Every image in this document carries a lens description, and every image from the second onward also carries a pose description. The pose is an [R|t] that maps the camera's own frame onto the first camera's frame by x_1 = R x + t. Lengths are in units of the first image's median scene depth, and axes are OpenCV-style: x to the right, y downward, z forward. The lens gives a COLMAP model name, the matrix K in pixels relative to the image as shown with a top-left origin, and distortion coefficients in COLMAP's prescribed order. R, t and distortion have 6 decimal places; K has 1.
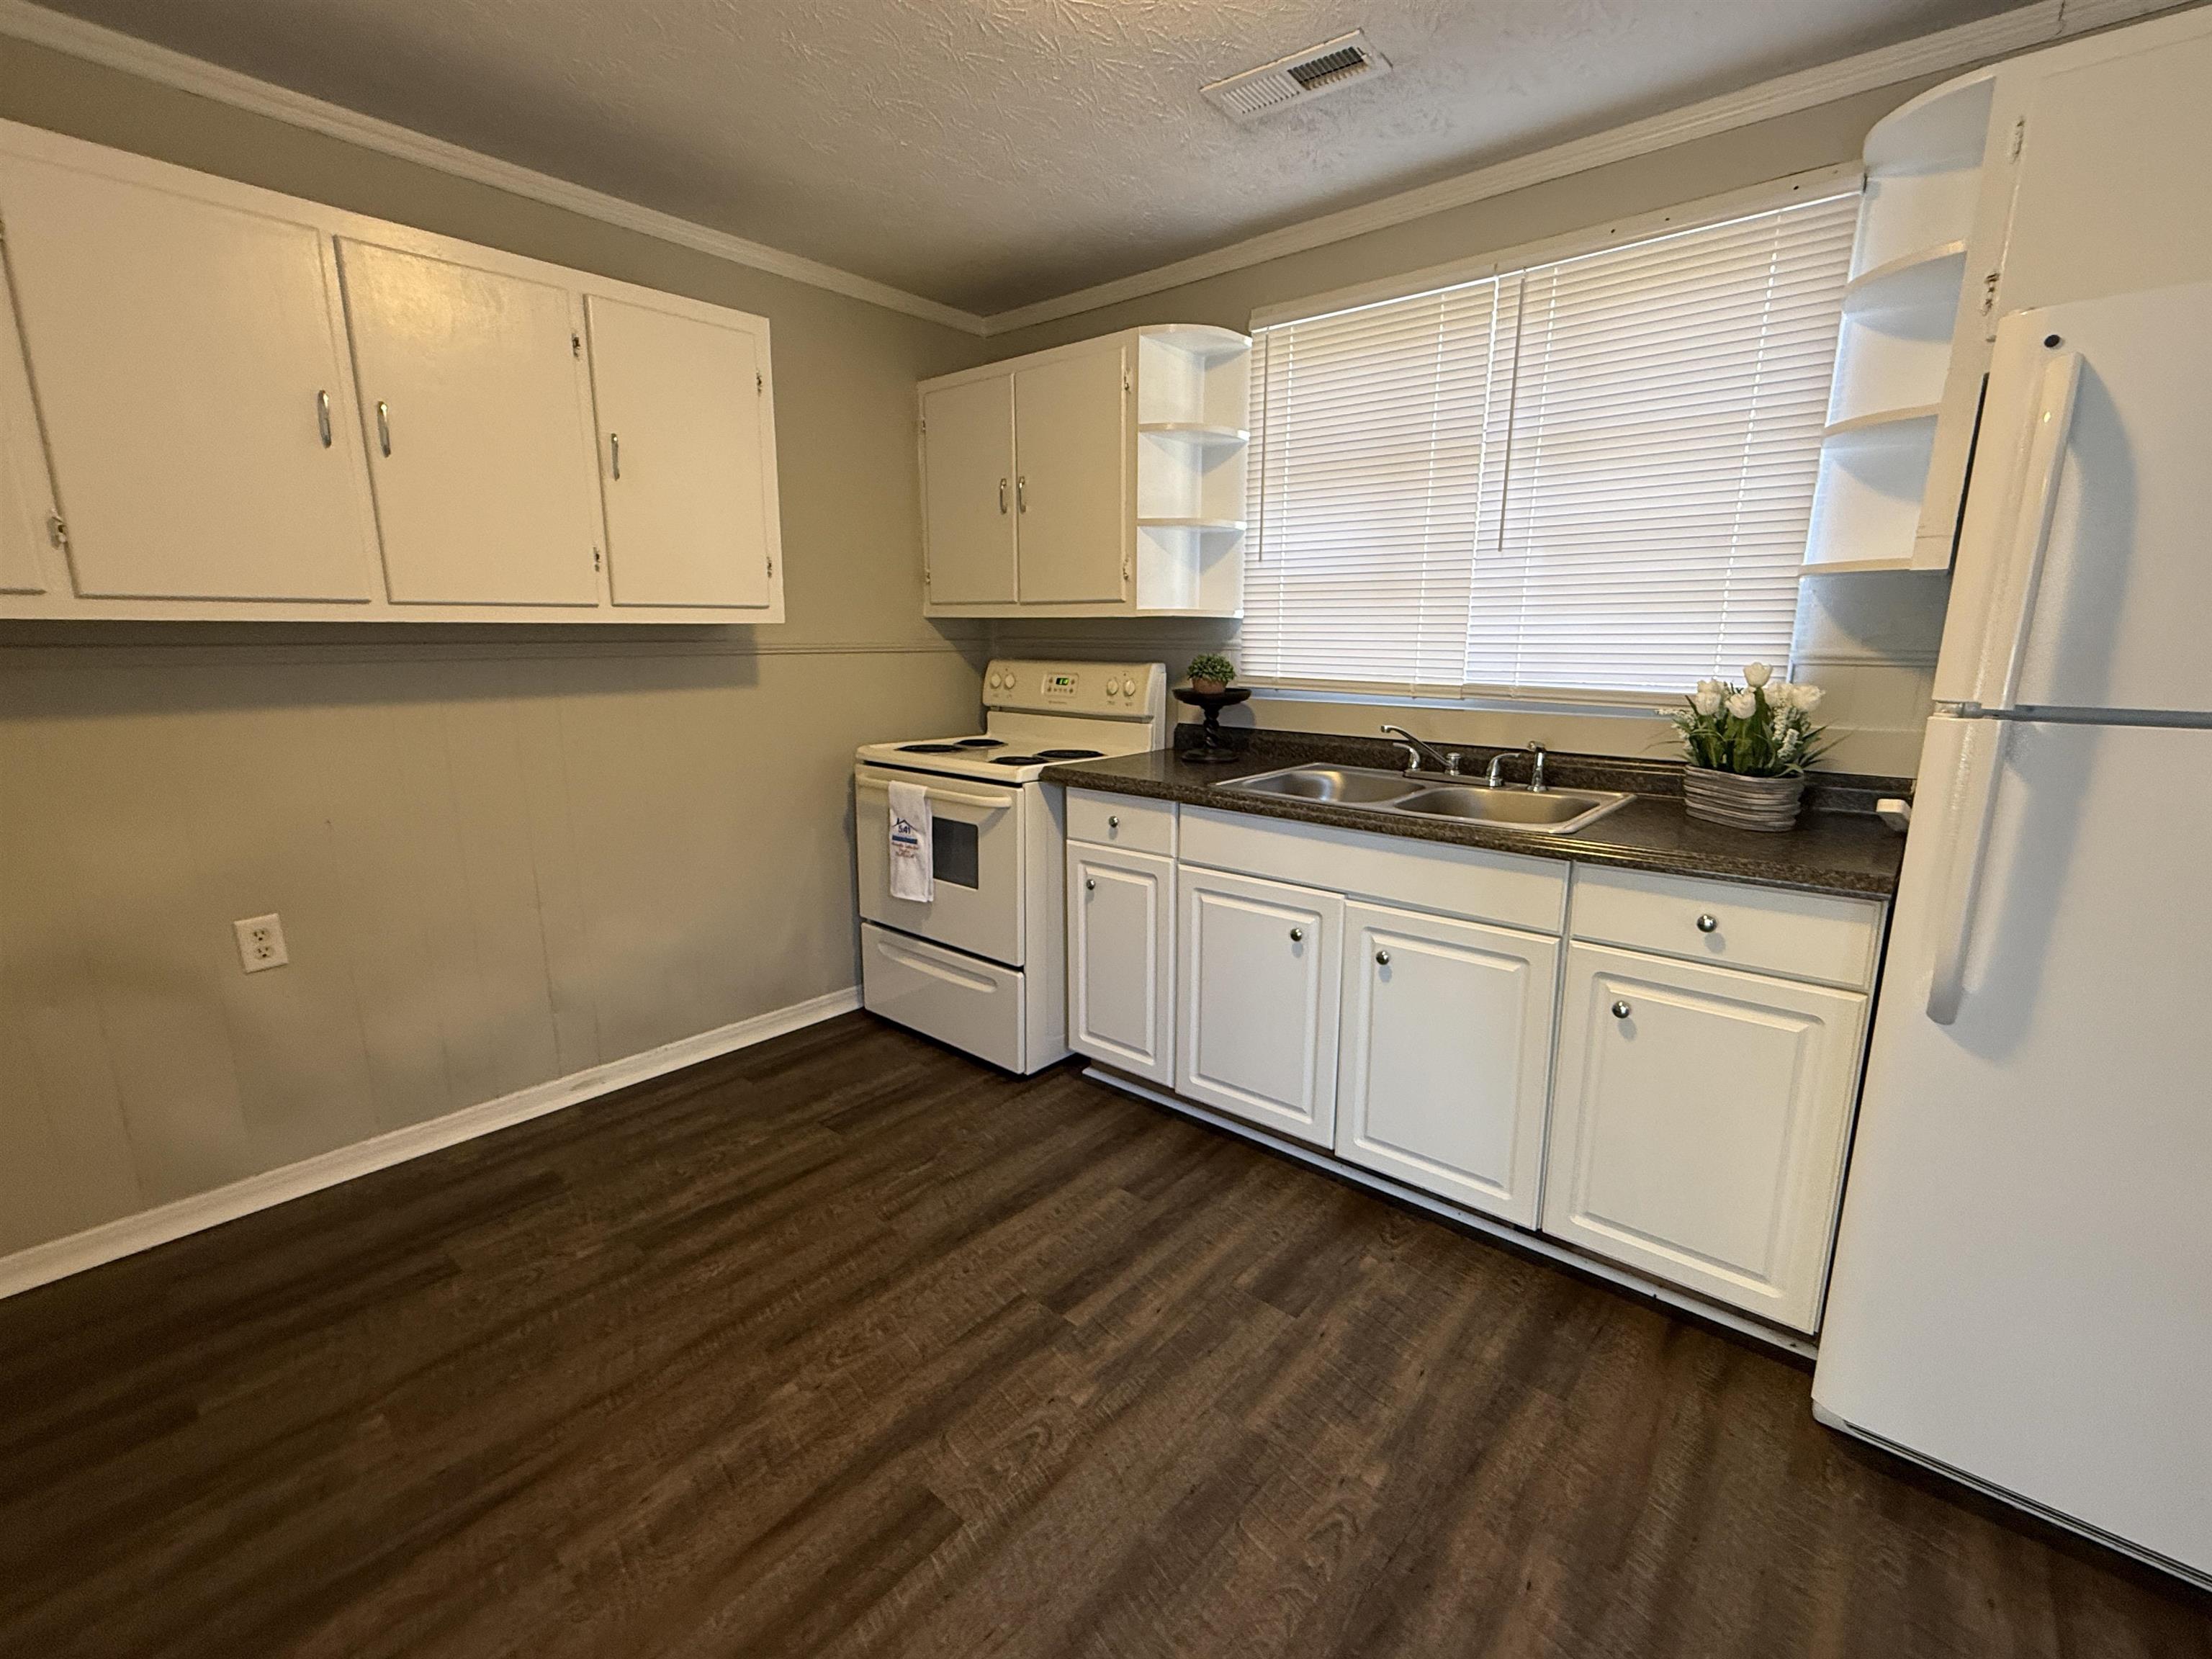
lens RADIAL K [[956.1, 0, 1111.8], [0, 956.1, 830.3], [0, 0, 1]] dist [-0.000288, 0.000409]
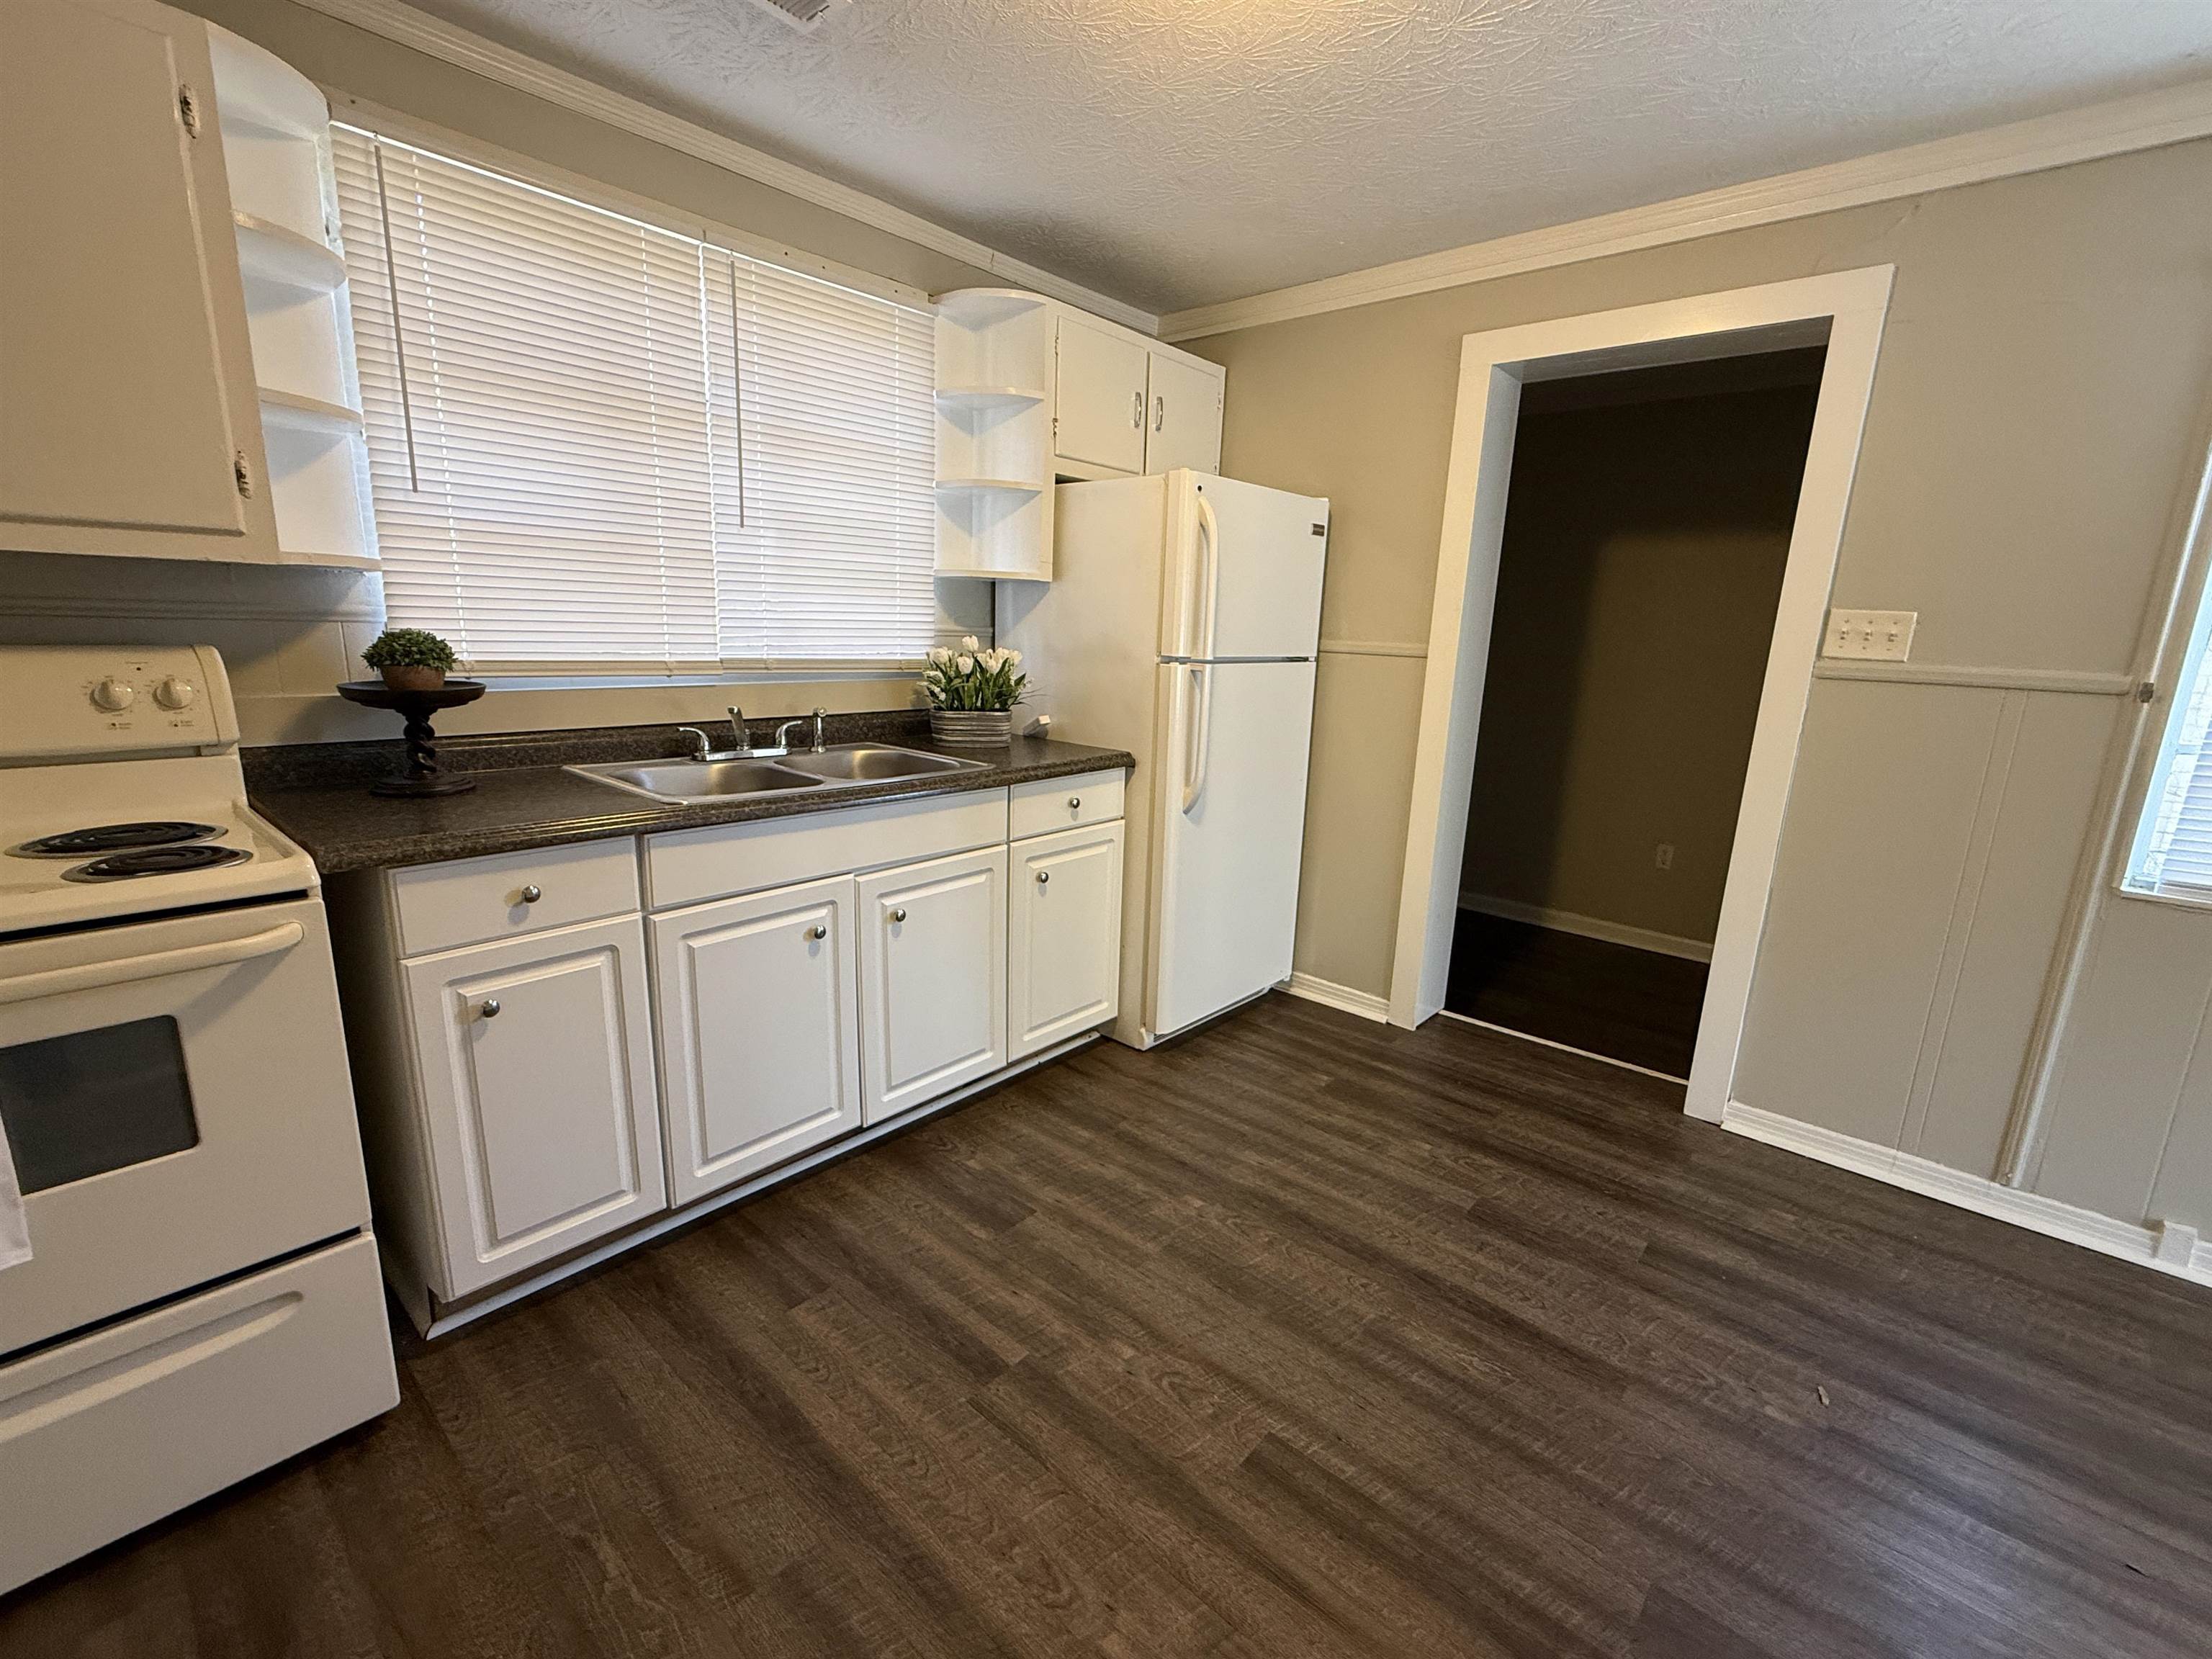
lens RADIAL K [[956.1, 0, 1112.6], [0, 956.1, 831.4], [0, 0, 1]] dist [-0.000288, 0.000409]
pose [[0.013191, -0.216589, 0.976174, -0.791002], [0.171320, 0.962312, 0.211199, -0.153185], [-0.985127, 0.164452, 0.049800, 0.735669]]
